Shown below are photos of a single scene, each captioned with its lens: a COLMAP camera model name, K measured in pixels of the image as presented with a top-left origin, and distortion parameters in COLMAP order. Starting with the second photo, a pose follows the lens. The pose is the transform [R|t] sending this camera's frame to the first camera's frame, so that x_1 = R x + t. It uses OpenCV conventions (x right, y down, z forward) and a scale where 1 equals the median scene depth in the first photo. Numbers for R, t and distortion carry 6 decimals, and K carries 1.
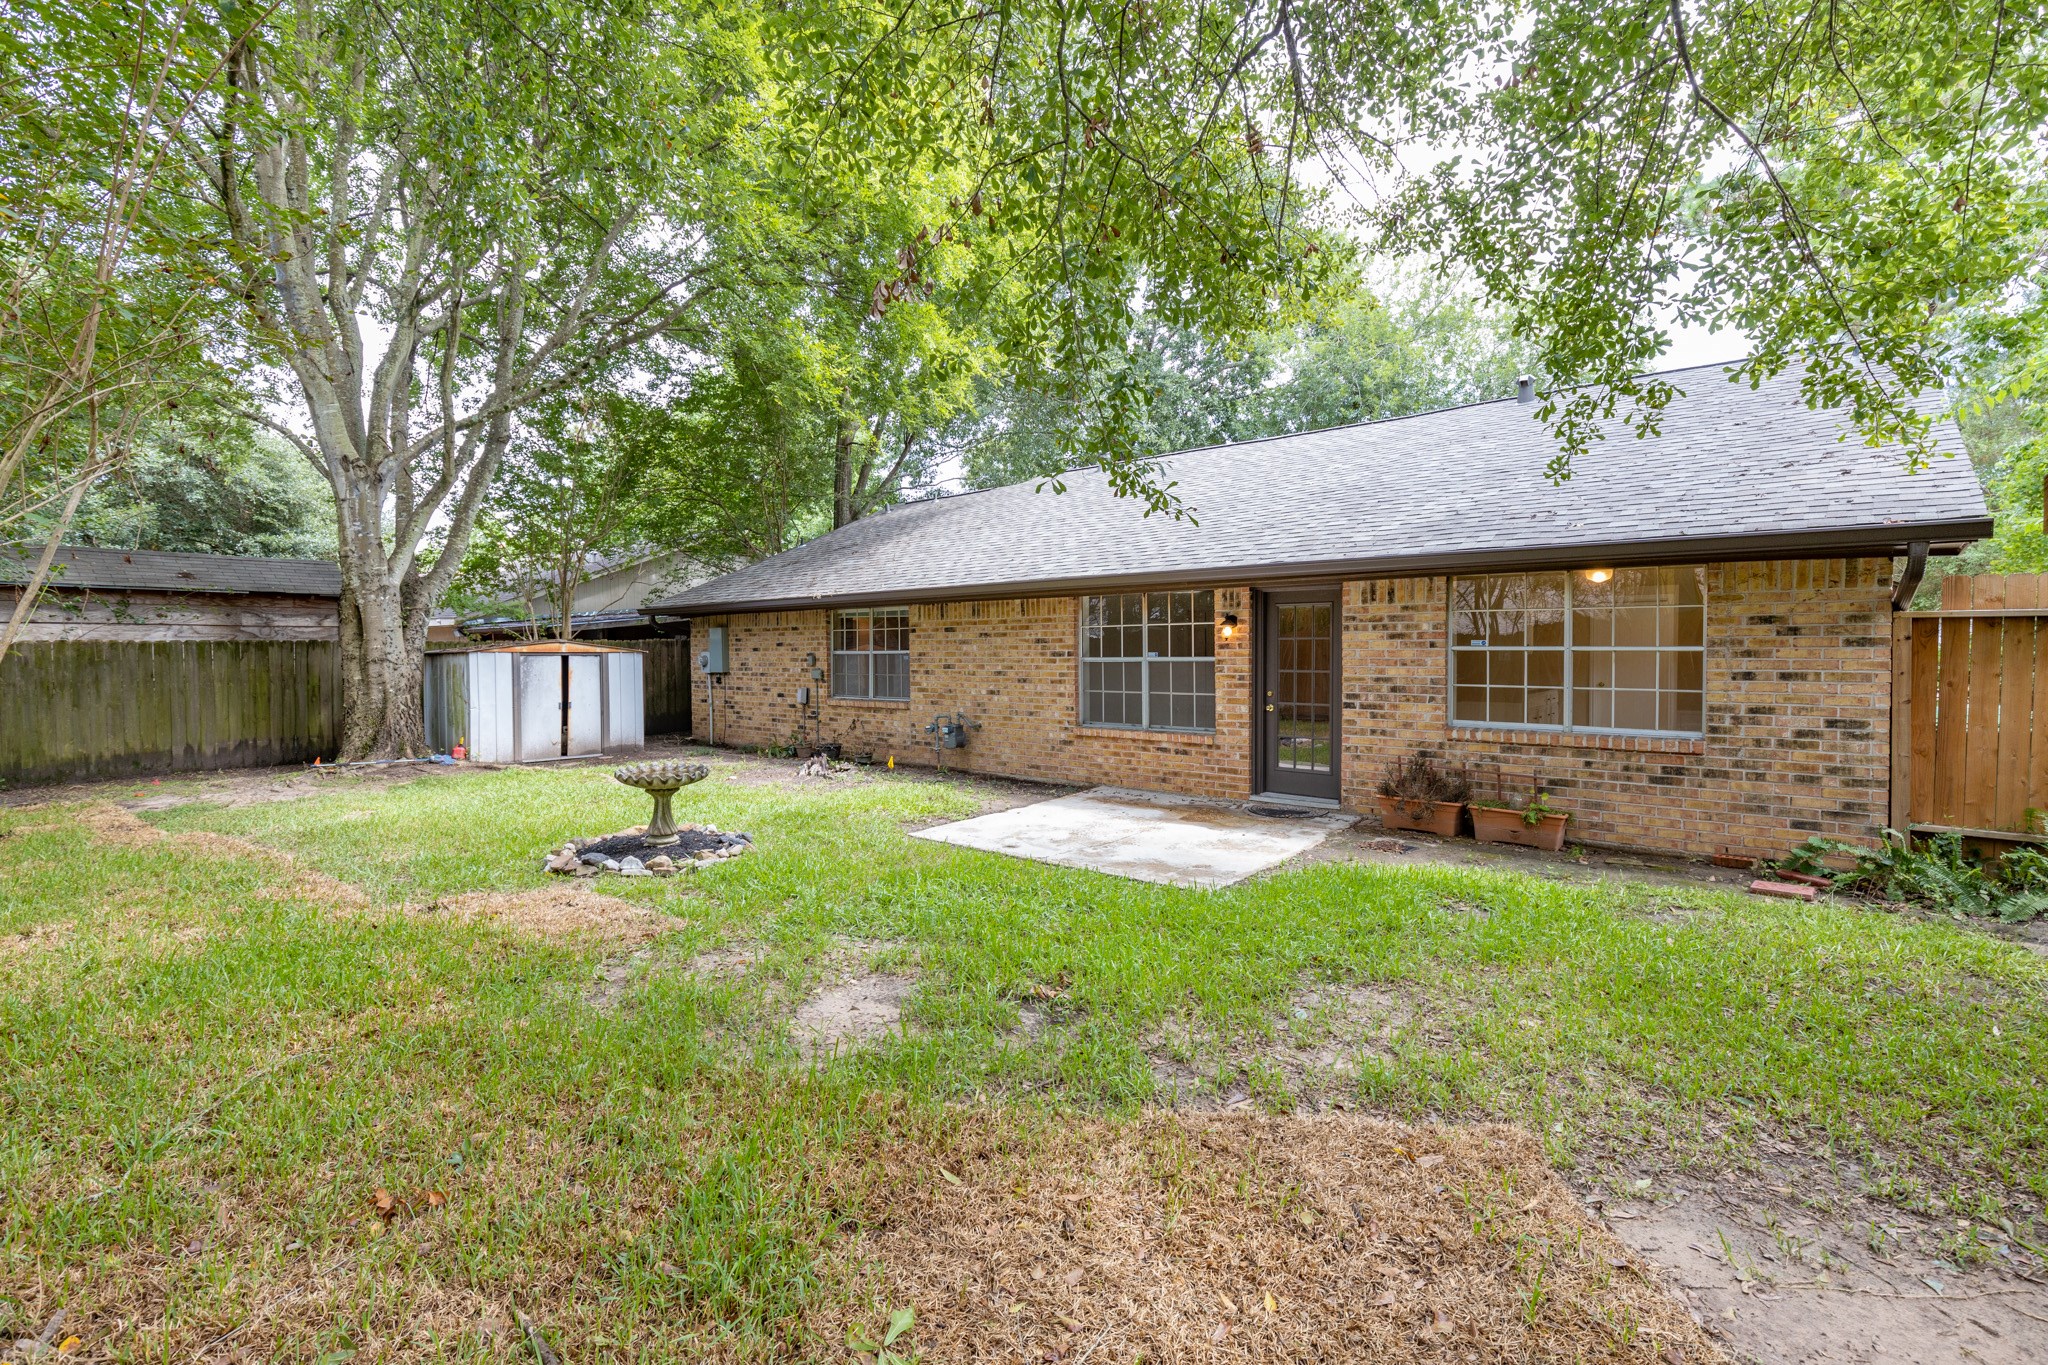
lens RADIAL K [[940.6, 0, 1024.0], [0, 940.6, 682.5], [0, 0, 1]] dist [-0.000177, 0.000028]
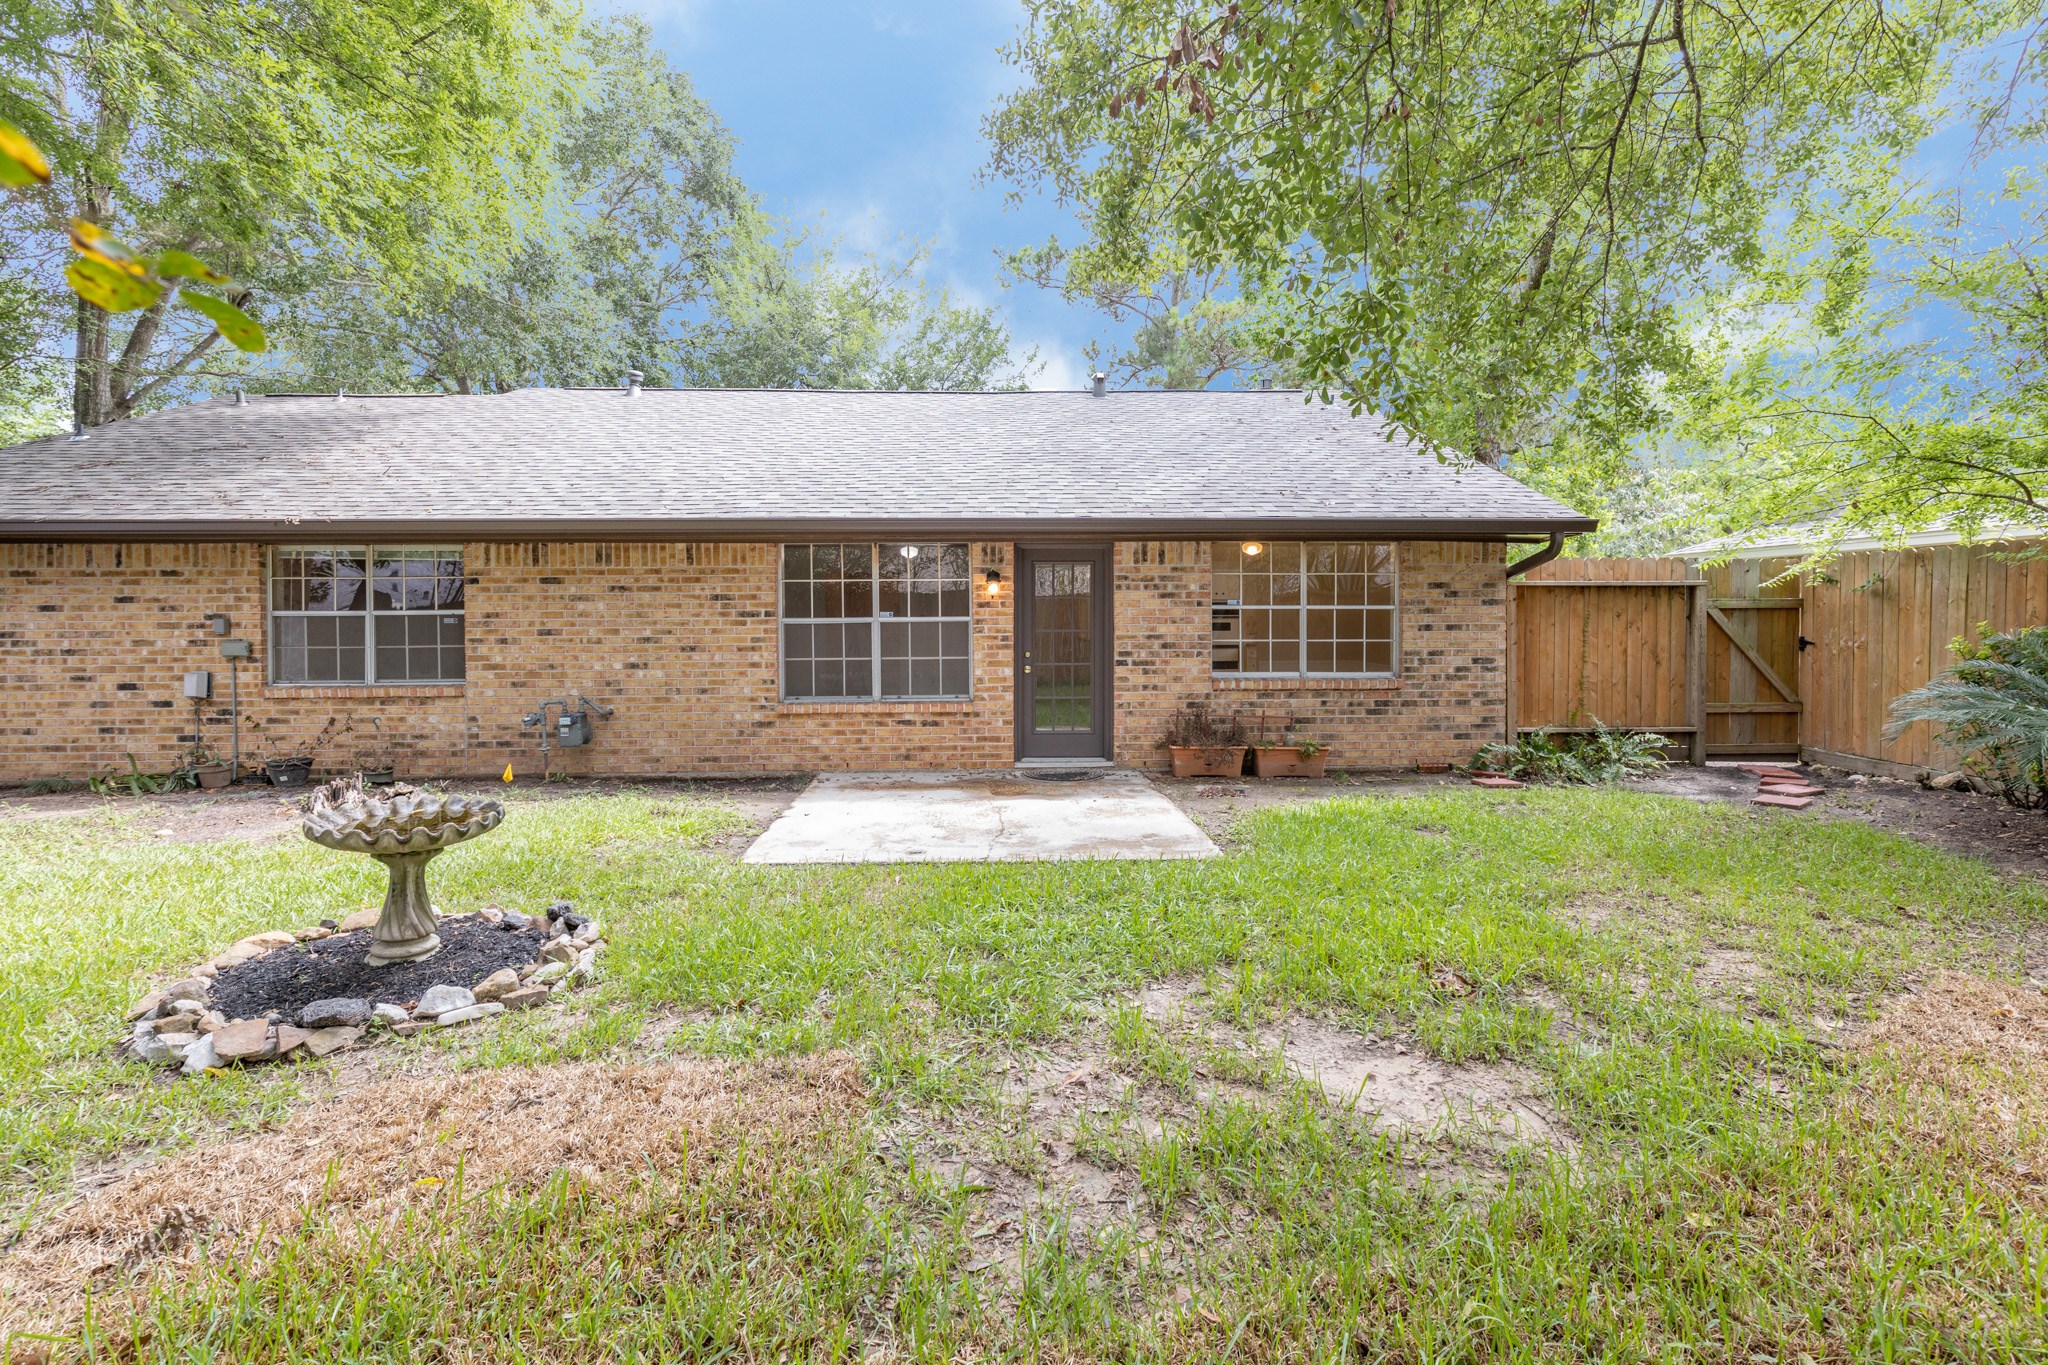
lens RADIAL K [[935.2, 0, 1019.5], [0, 935.2, 631.0], [0, 0, 1]] dist [0.003815, 0.000603]
pose [[0.727238, -0.000536, 0.686385, -0.439051], [0.025826, 0.999313, -0.026583, 0.014207], [-0.685899, 0.037059, 0.726752, 0.342832]]
